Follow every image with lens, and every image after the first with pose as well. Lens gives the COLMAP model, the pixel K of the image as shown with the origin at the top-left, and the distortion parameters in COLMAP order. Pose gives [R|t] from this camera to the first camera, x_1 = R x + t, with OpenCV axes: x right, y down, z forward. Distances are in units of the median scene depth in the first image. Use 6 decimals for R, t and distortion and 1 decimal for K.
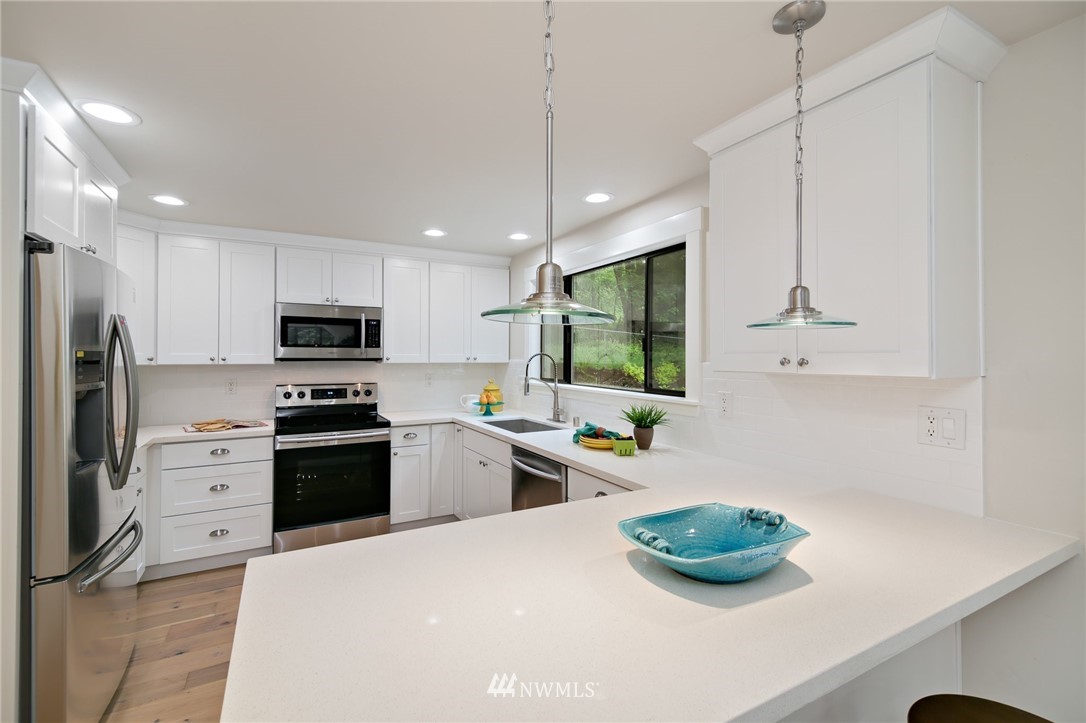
lens RADIAL K [[489.2, 0, 556.0], [0, 489.2, 357.6], [0, 0, 1]] dist [-0.003243, -0.000373]
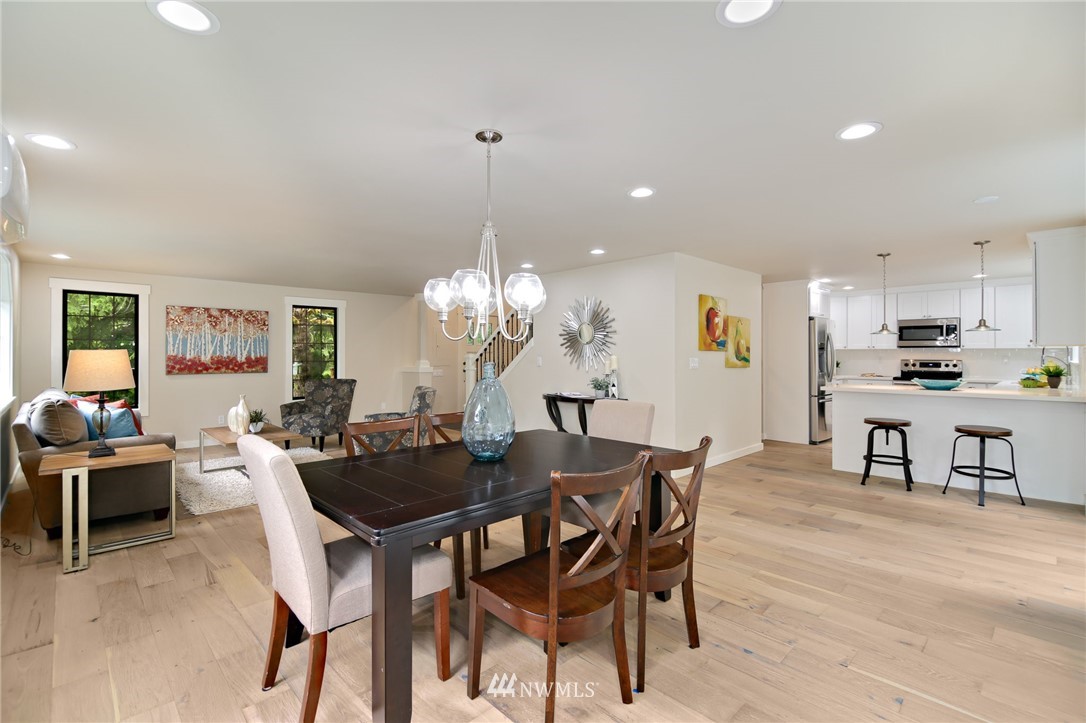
lens RADIAL K [[489.2, 0, 556.0], [0, 489.2, 357.6], [0, 0, 1]] dist [-0.003243, -0.000373]
pose [[0.276040, 0.007877, -0.961114, 1.062094], [-0.002032, 0.999969, 0.007612, 0.037651], [0.961144, -0.000149, 0.276047, -1.016545]]
